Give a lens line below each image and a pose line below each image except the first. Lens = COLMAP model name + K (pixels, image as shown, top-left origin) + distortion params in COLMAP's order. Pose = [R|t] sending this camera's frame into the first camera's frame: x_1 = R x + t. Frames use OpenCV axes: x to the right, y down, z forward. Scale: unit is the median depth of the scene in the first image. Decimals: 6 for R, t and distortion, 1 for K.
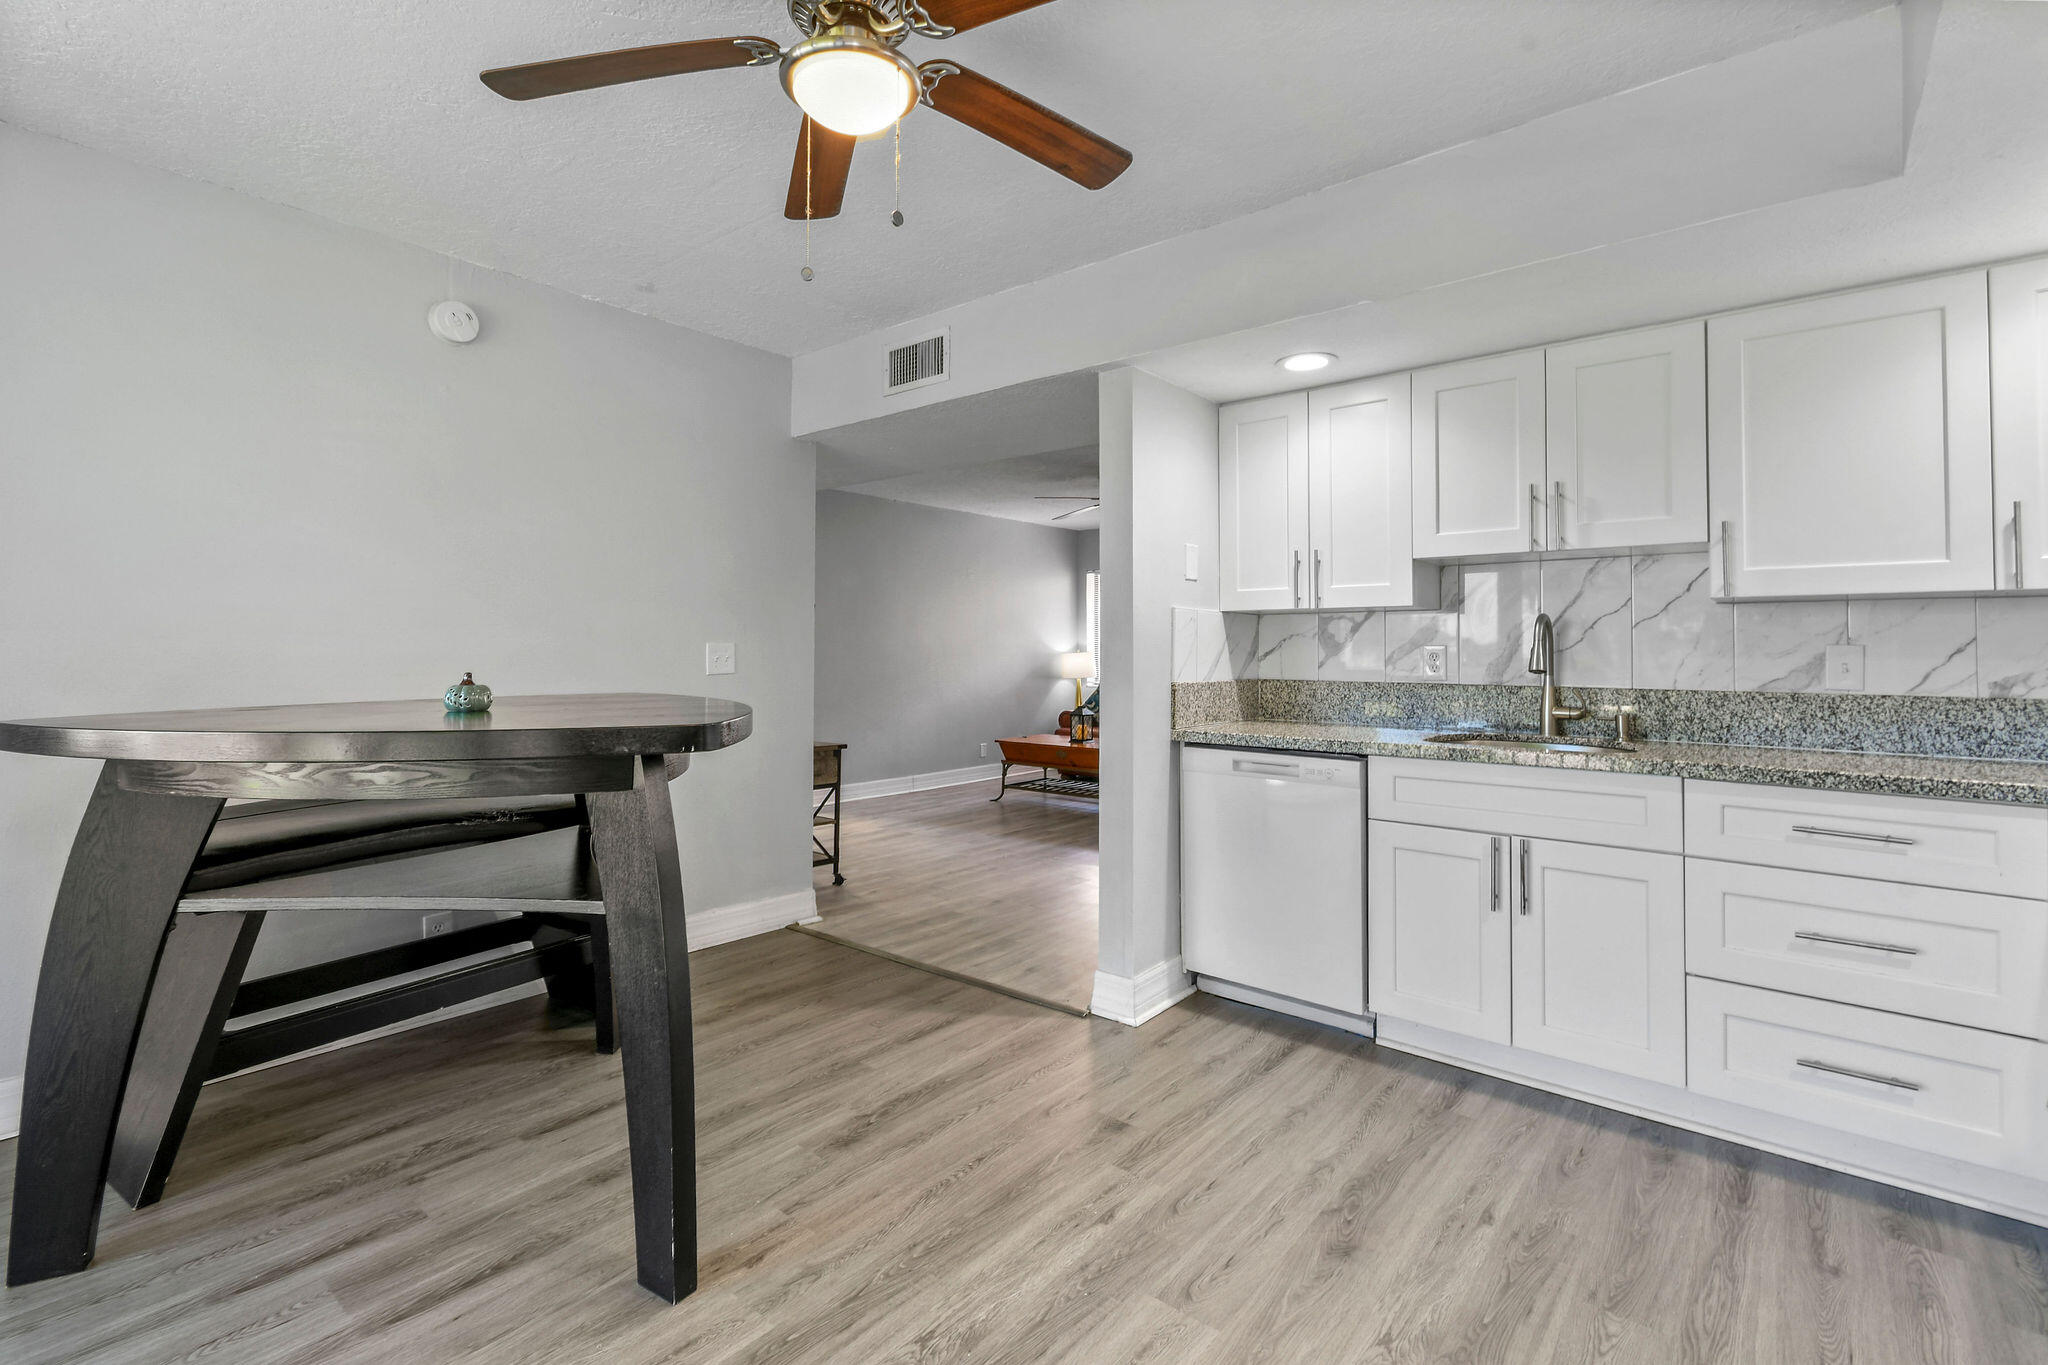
lens RADIAL K [[916.1, 0, 1023.1], [0, 916.1, 650.9], [0, 0, 1]] dist [-0.001496, -0.000317]
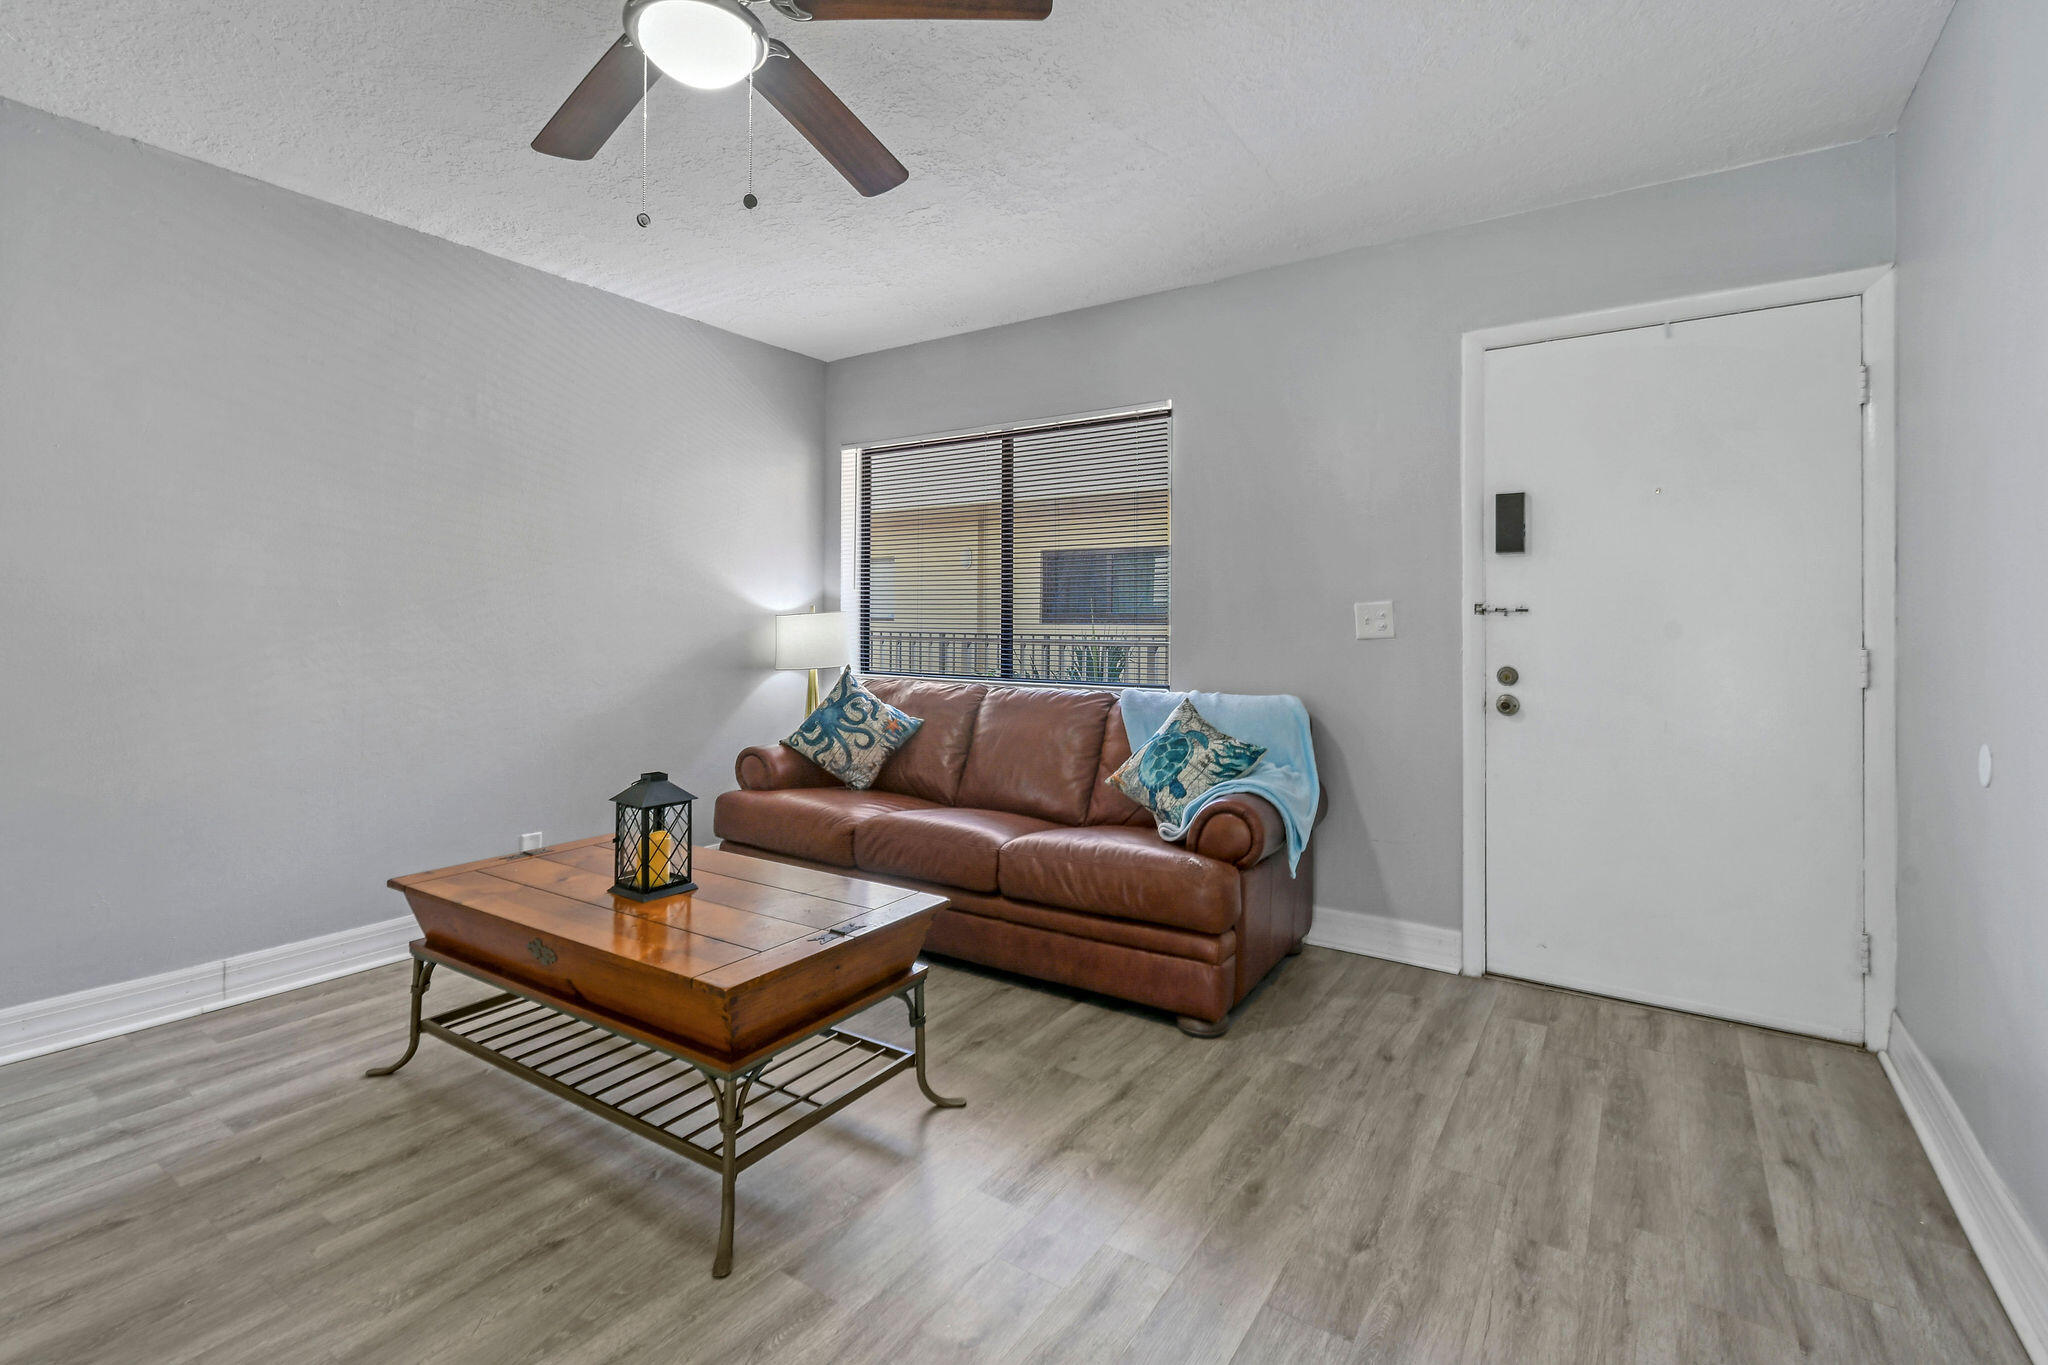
lens RADIAL K [[921.6, 0, 1028.8], [0, 921.6, 621.4], [0, 0, 1]] dist [-0.002484, 0.000435]
pose [[0.994974, 0.006507, 0.099920, 0.151548], [-0.006187, 0.999975, -0.003511, 0.008881], [-0.099940, 0.002875, 0.994989, 0.646625]]
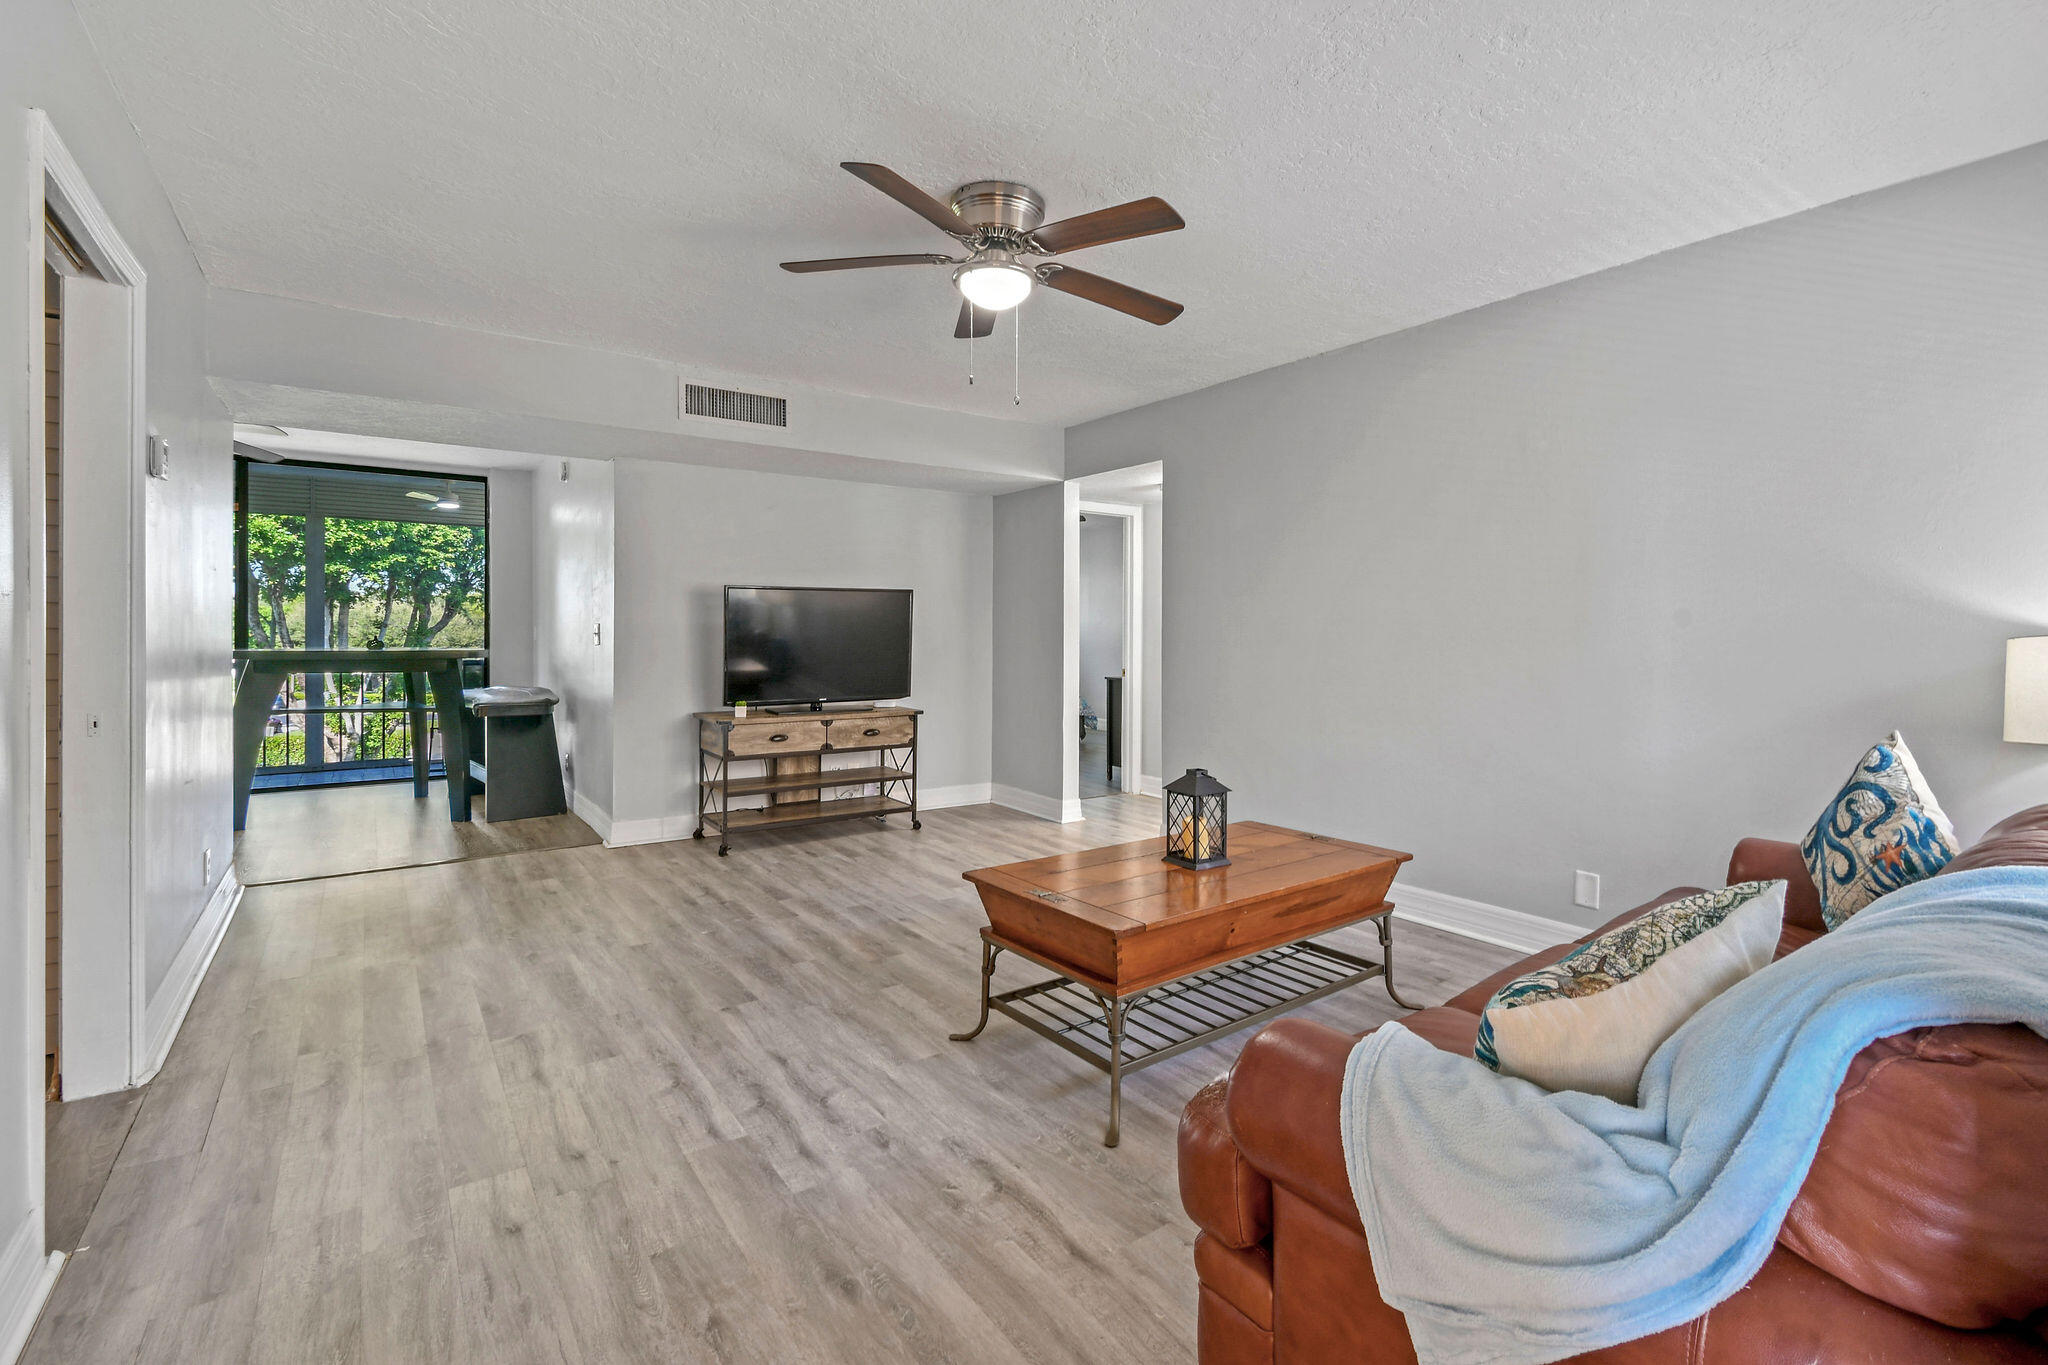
lens RADIAL K [[926.2, 0, 1022.2], [0, 926.2, 634.9], [0, 0, 1]] dist [0.001985, 0.000211]
pose [[-0.258541, 0.003284, -0.965995, 0.439419], [-0.005550, 0.999973, 0.004885, 0.002665], [0.965984, 0.006625, -0.258516, 0.982486]]
